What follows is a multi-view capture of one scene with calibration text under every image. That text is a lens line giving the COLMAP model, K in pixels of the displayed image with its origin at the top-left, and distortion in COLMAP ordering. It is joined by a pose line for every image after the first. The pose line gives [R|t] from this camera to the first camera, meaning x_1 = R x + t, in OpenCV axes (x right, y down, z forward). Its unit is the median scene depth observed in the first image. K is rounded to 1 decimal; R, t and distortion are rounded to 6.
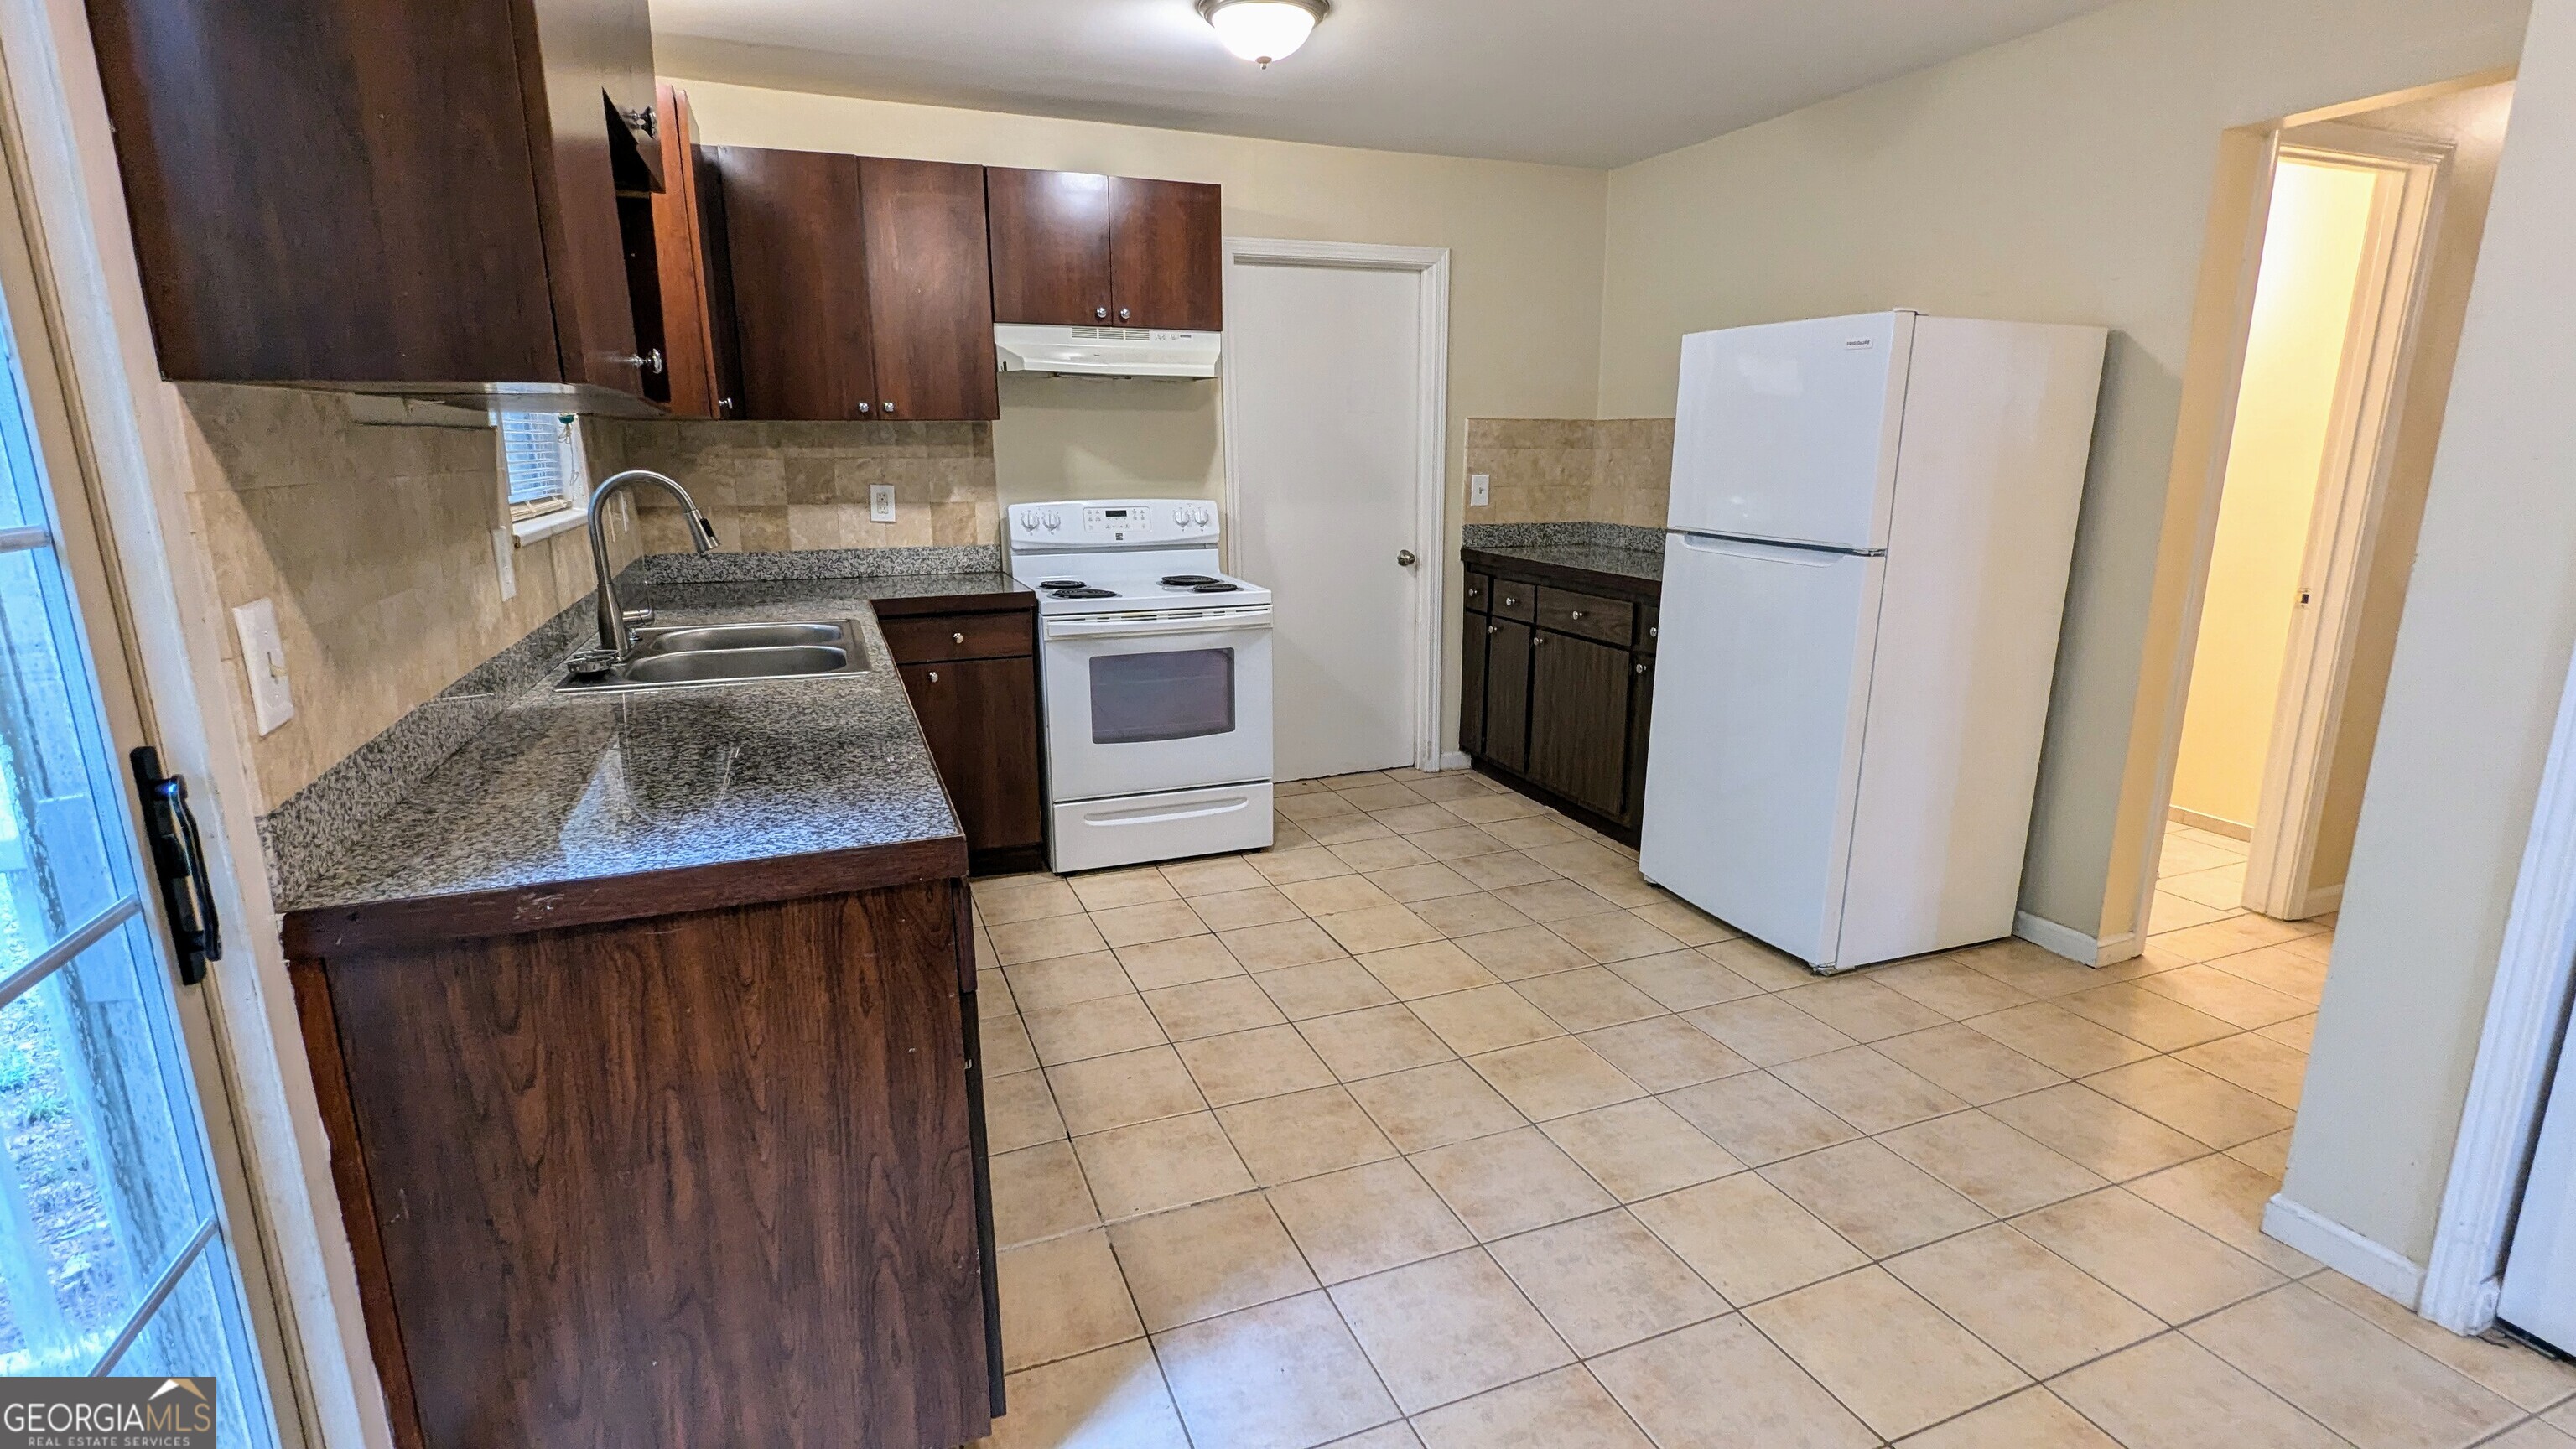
lens RADIAL K [[1215.1, 0, 1296.9], [0, 1215.1, 743.2], [0, 0, 1]] dist [-0.000612, 0.000798]
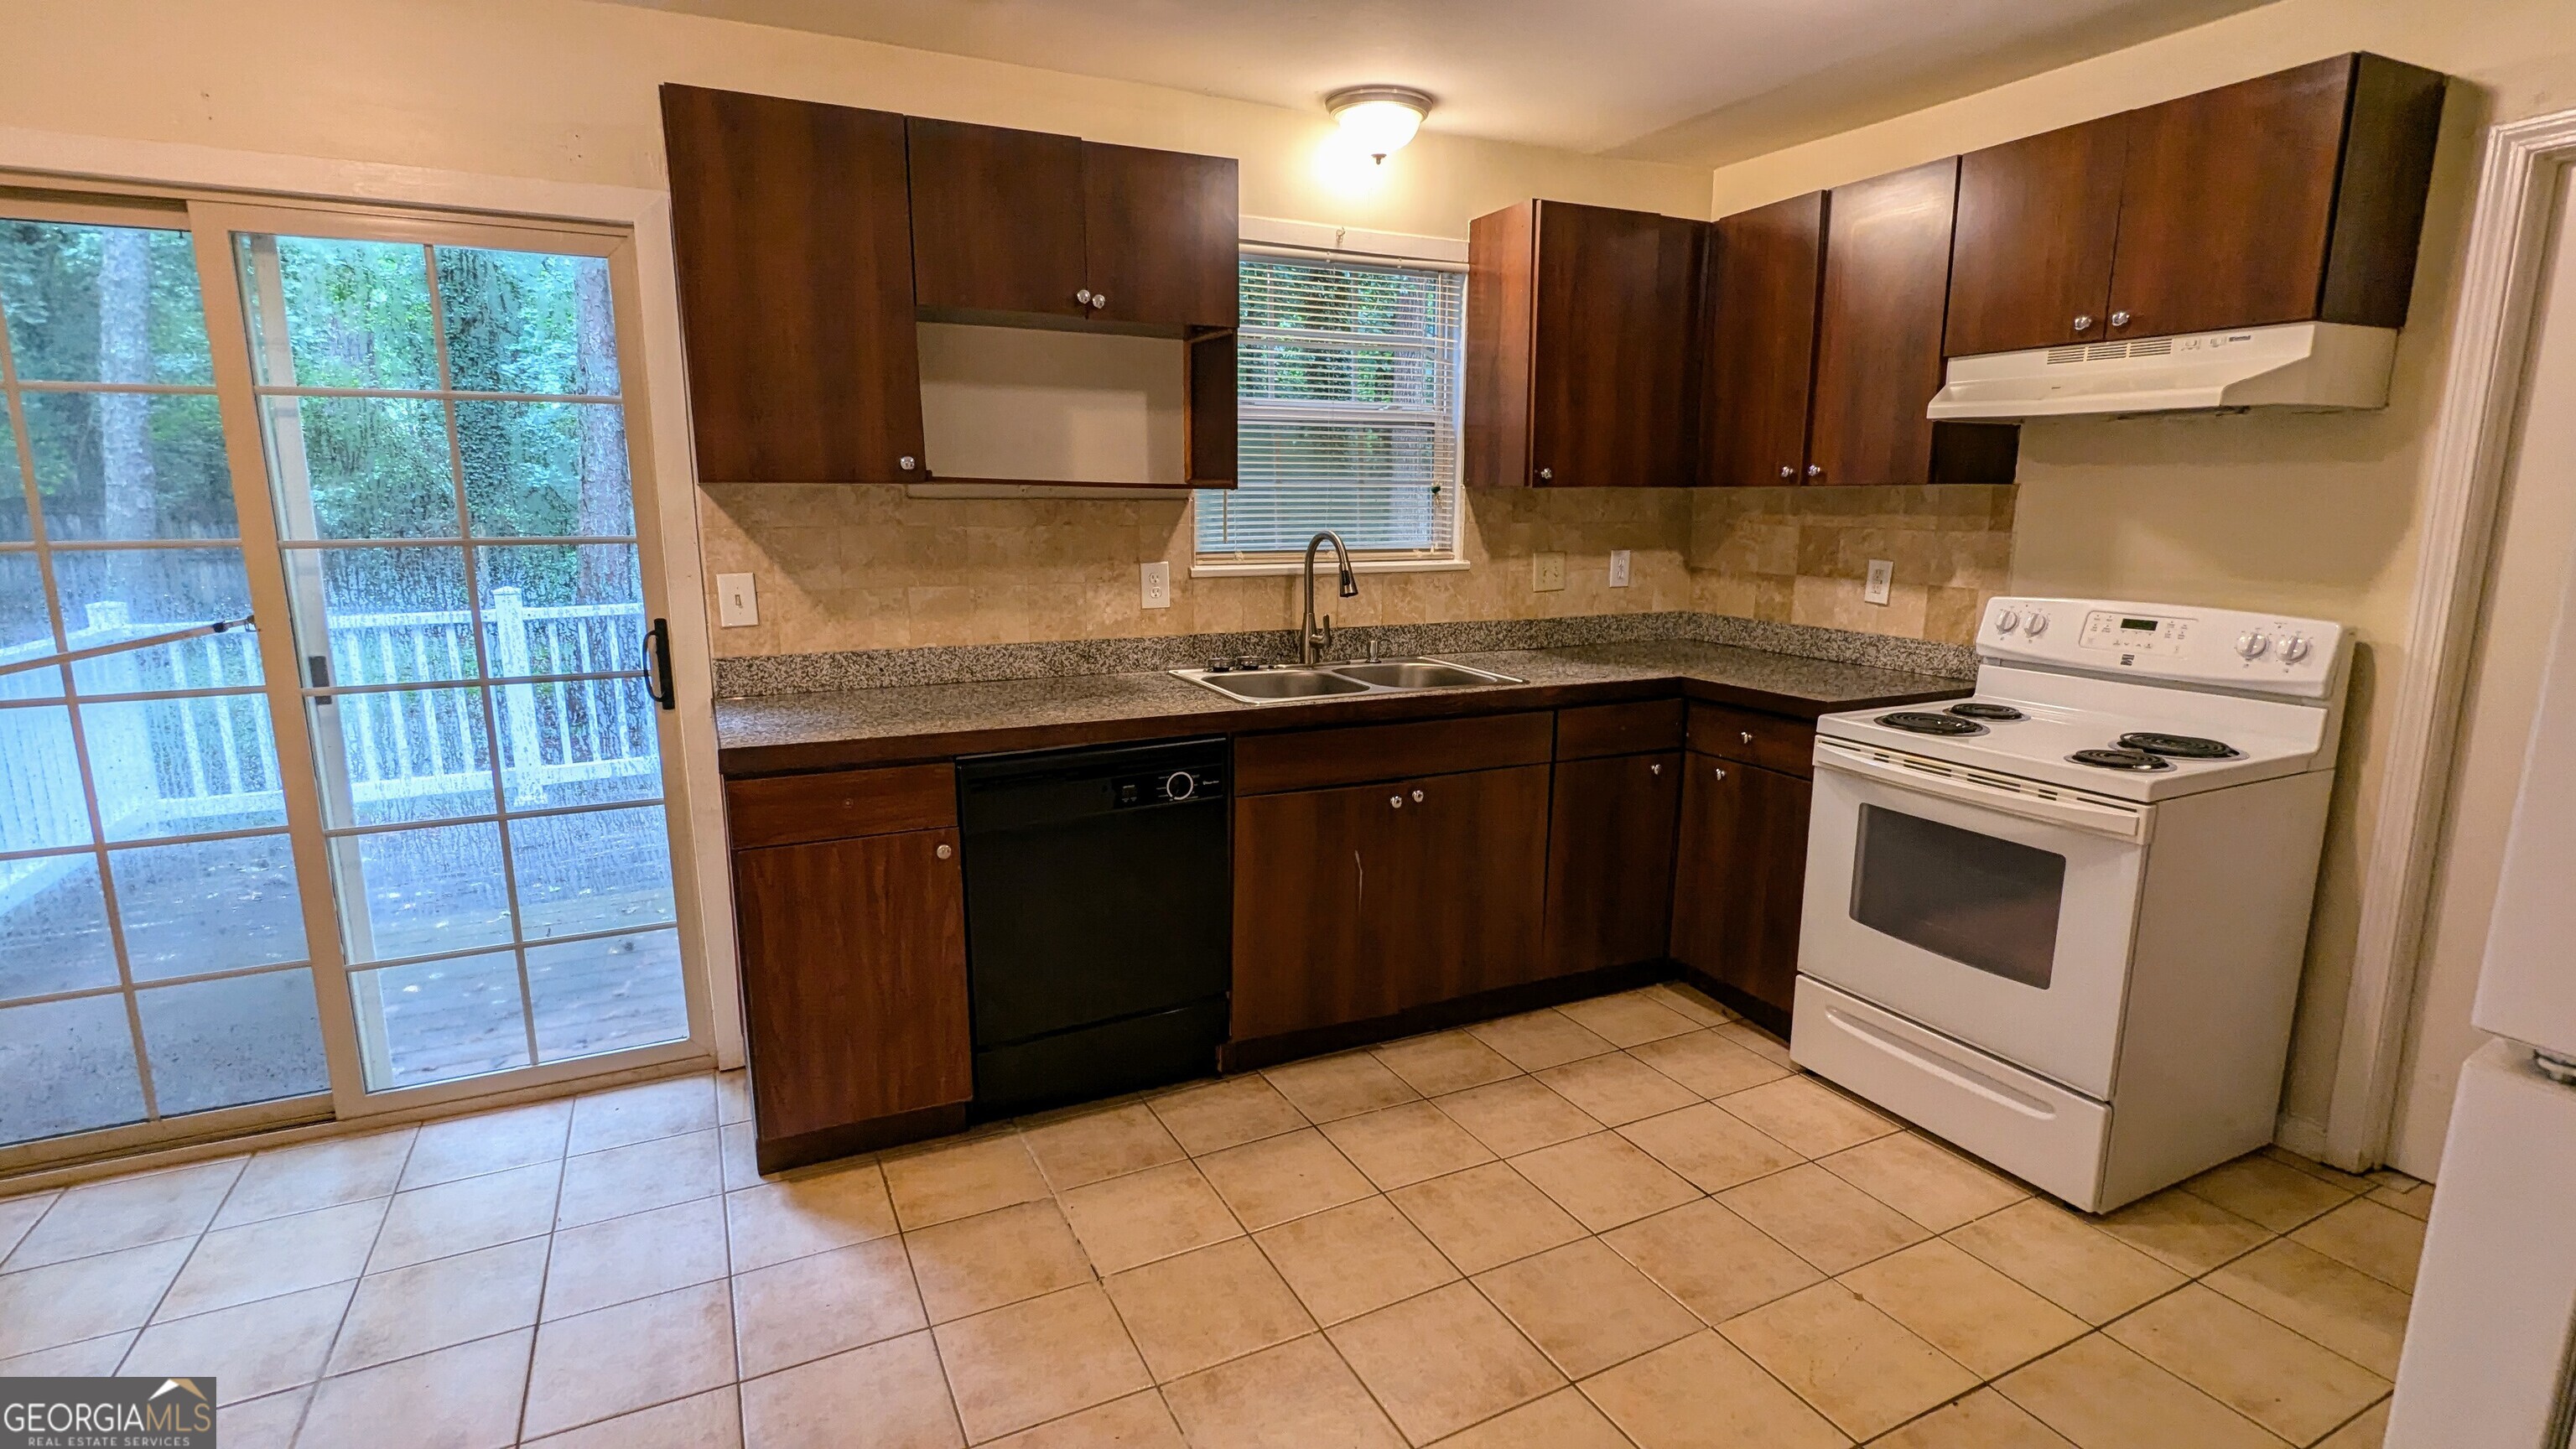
lens RADIAL K [[1215.1, 0, 1285.6], [0, 1215.1, 730.1], [0, 0, 1]] dist [-0.000612, 0.000798]
pose [[0.079978, 0.189973, -0.978526, 0.484431], [-0.243851, 0.955572, 0.165586, -0.141075], [0.966509, 0.225371, 0.122749, 0.531869]]
